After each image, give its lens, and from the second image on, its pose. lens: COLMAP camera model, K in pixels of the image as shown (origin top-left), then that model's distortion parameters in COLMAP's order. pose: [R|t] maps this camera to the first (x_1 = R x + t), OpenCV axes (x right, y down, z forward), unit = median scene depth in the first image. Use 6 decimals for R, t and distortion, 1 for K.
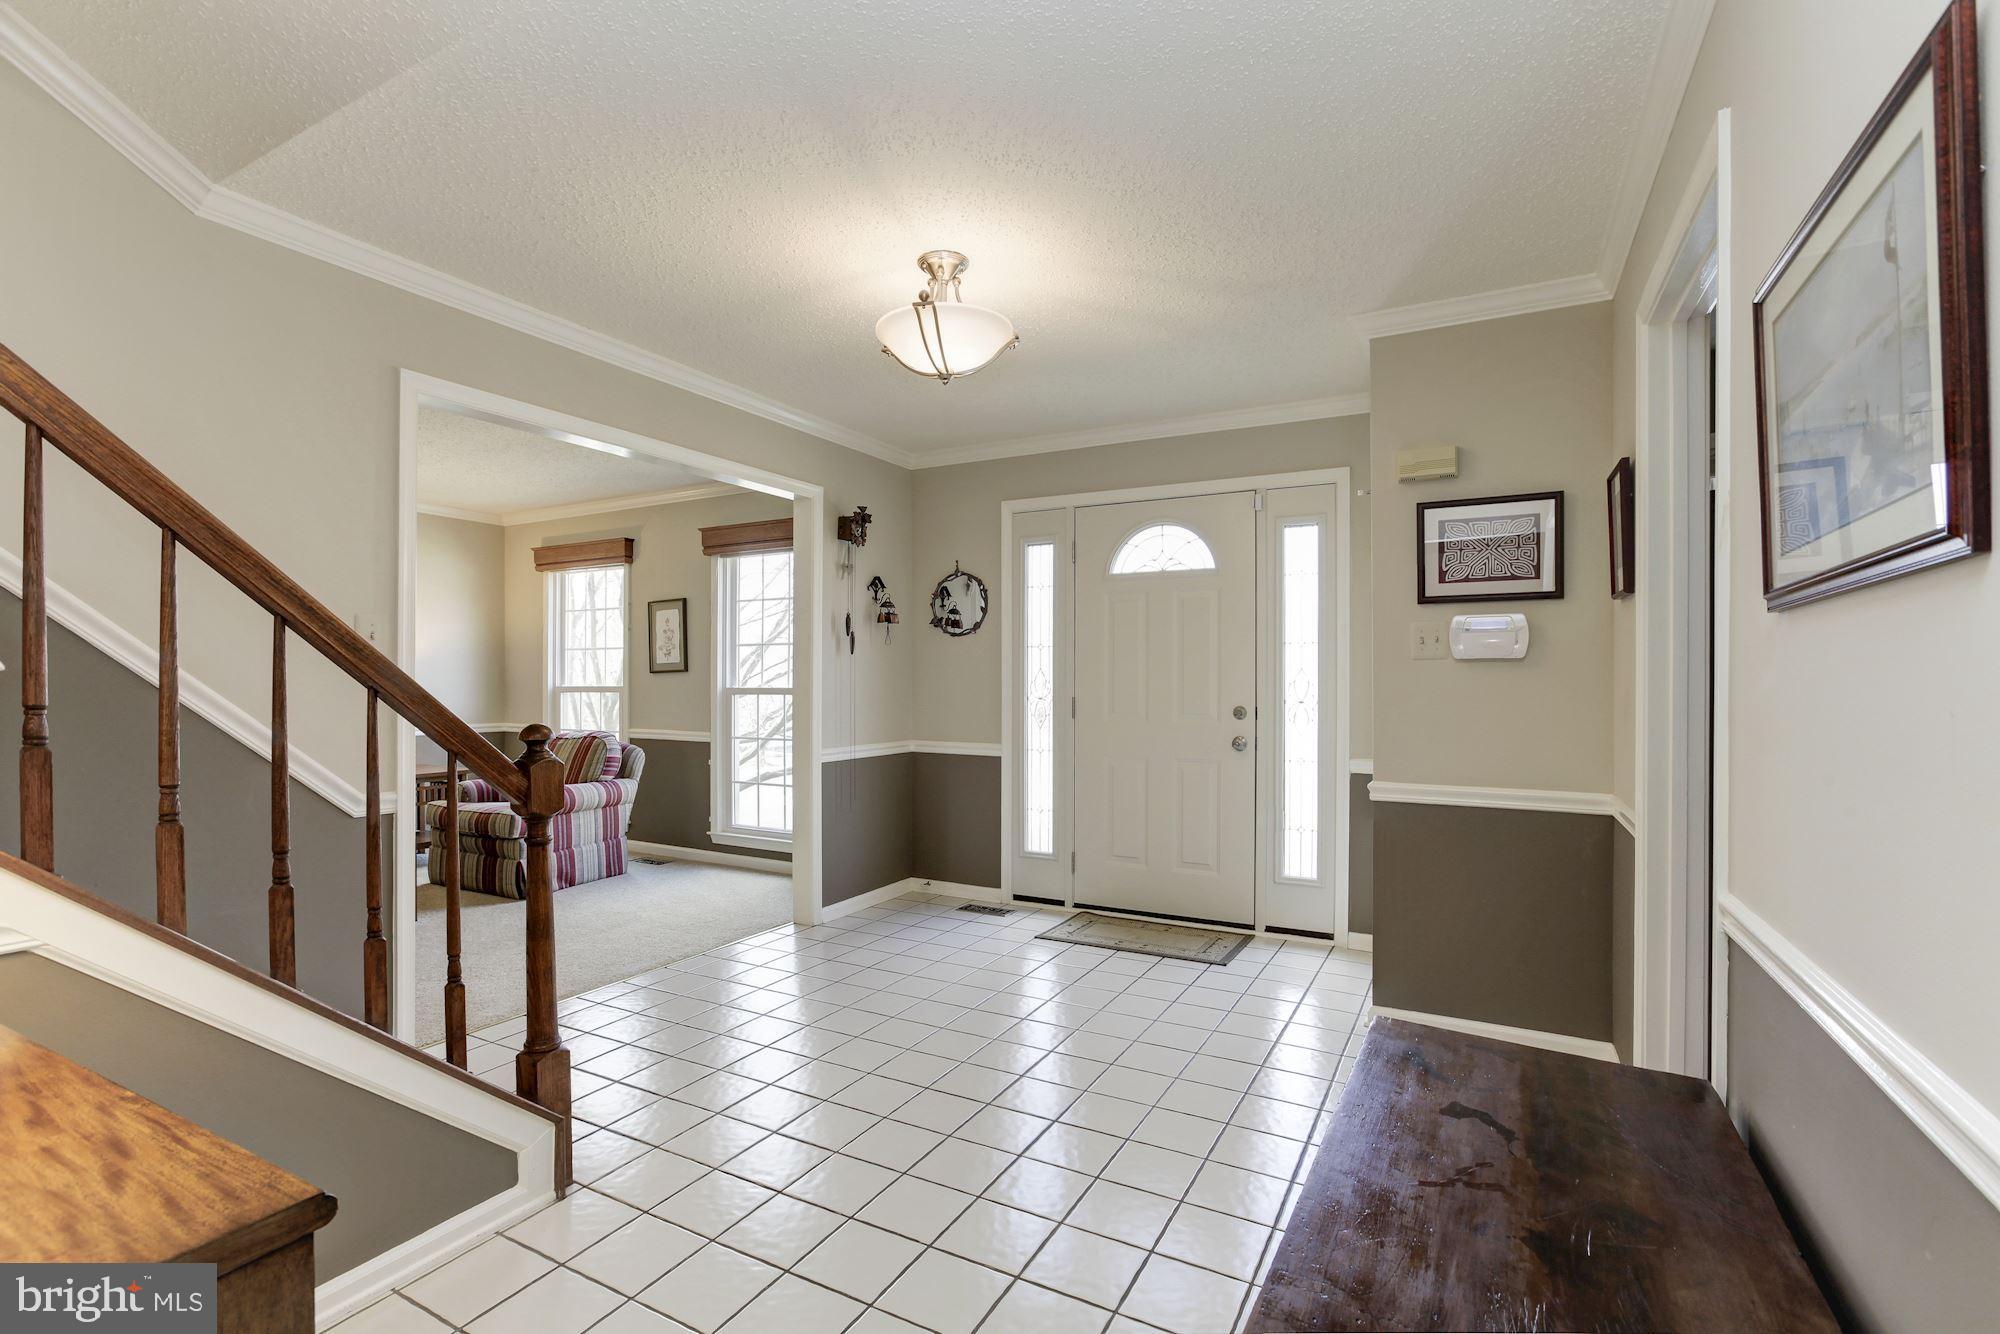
lens RADIAL K [[908.3, 0, 1000.6], [0, 908.3, 678.3], [0, 0, 1]] dist [-0.032121, 0.011837]
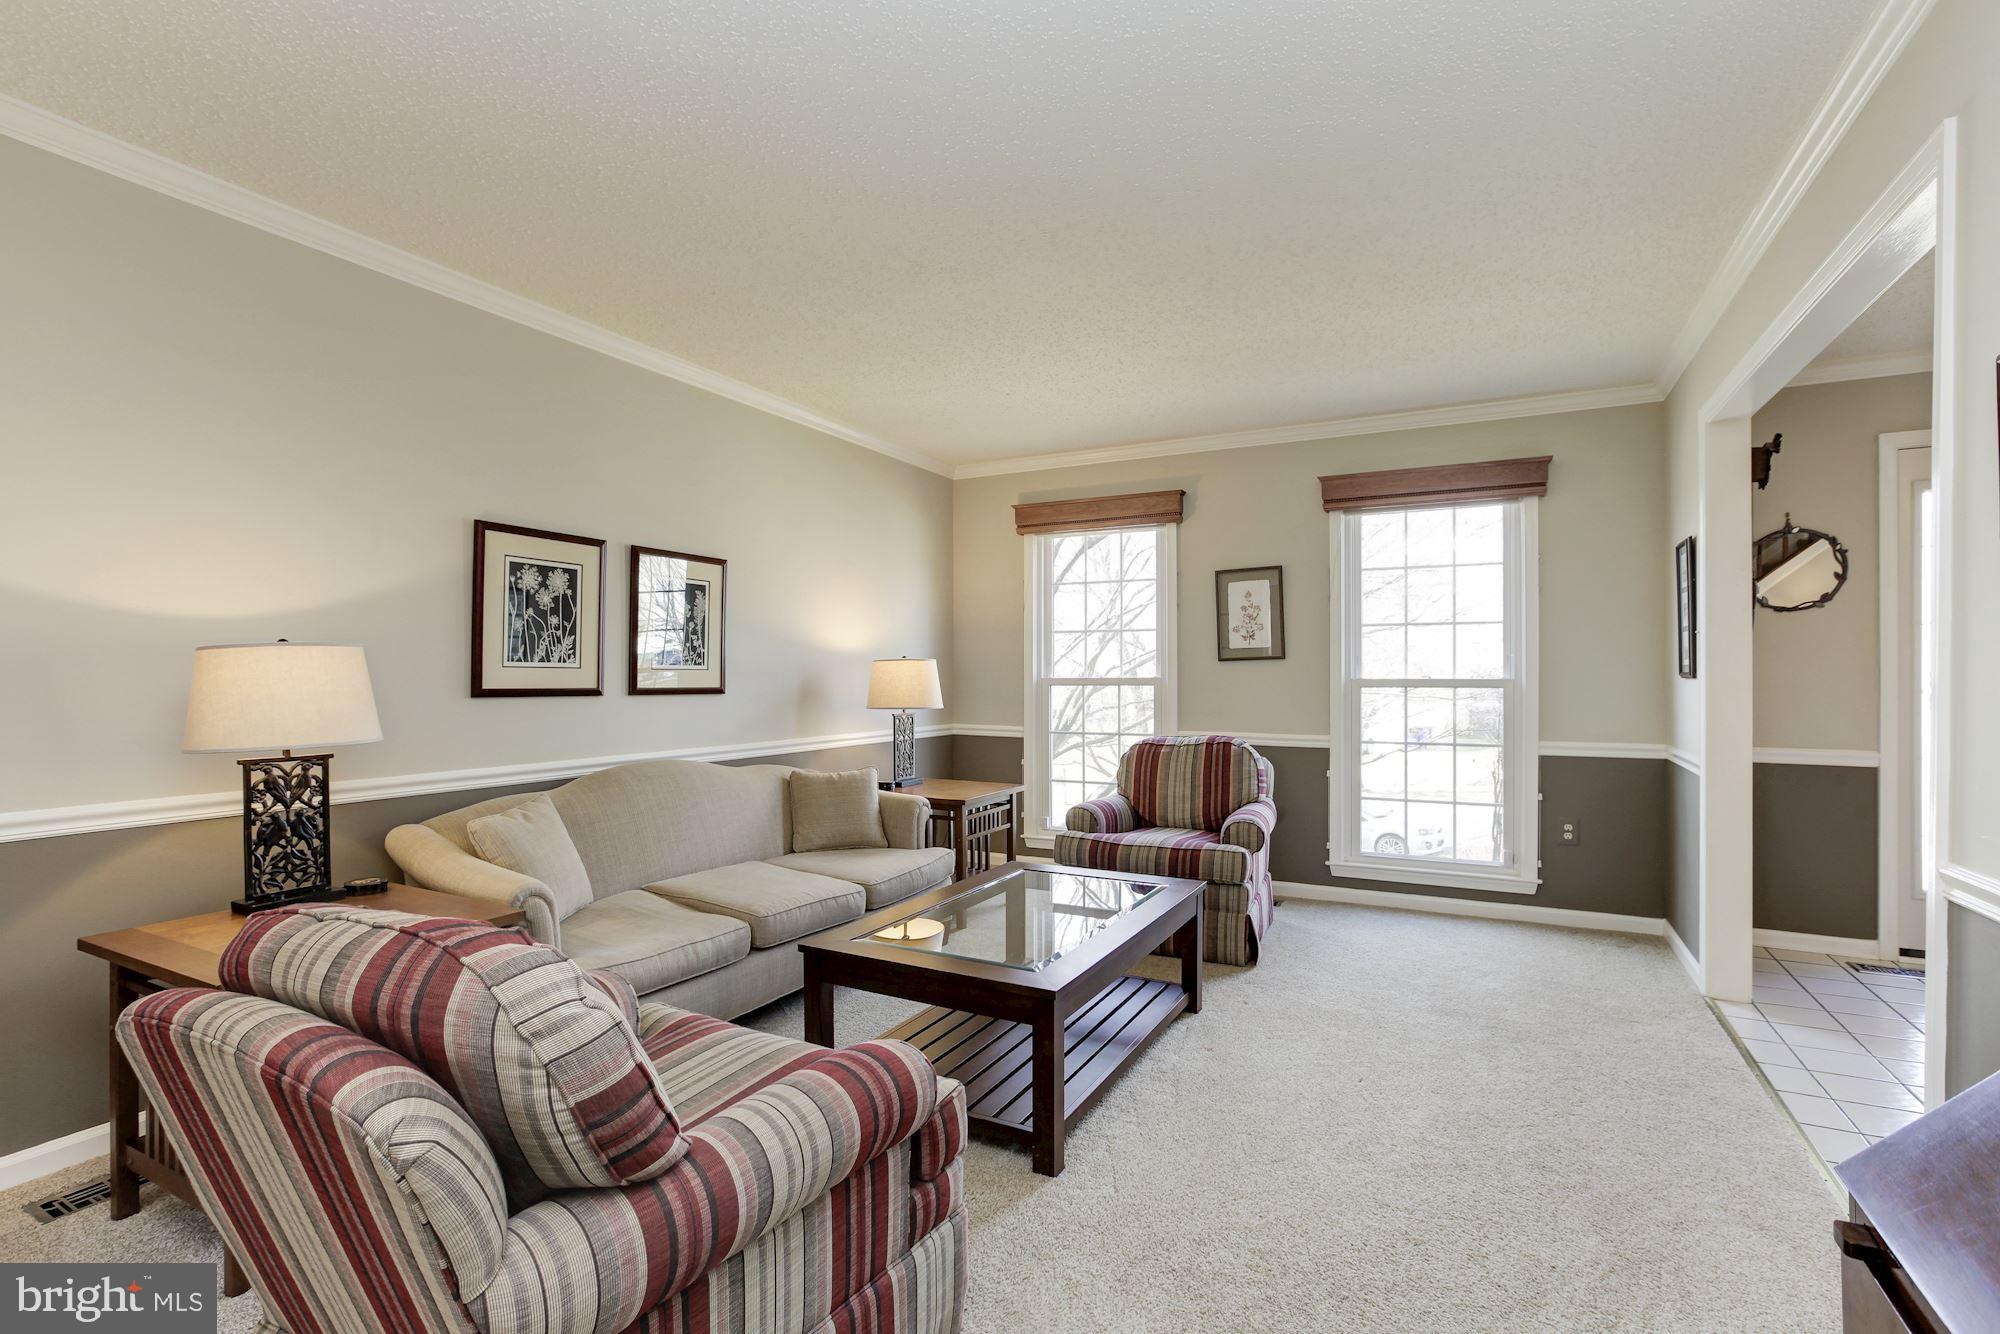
lens RADIAL K [[908.3, 0, 1016.3], [0, 908.3, 674.0], [0, 0, 1]] dist [-0.032121, 0.011837]
pose [[0.999789, -0.006674, 0.019453, -0.608584], [0.006410, 0.999887, 0.013575, -0.006665], [-0.019541, -0.013447, 0.999719, 0.217182]]
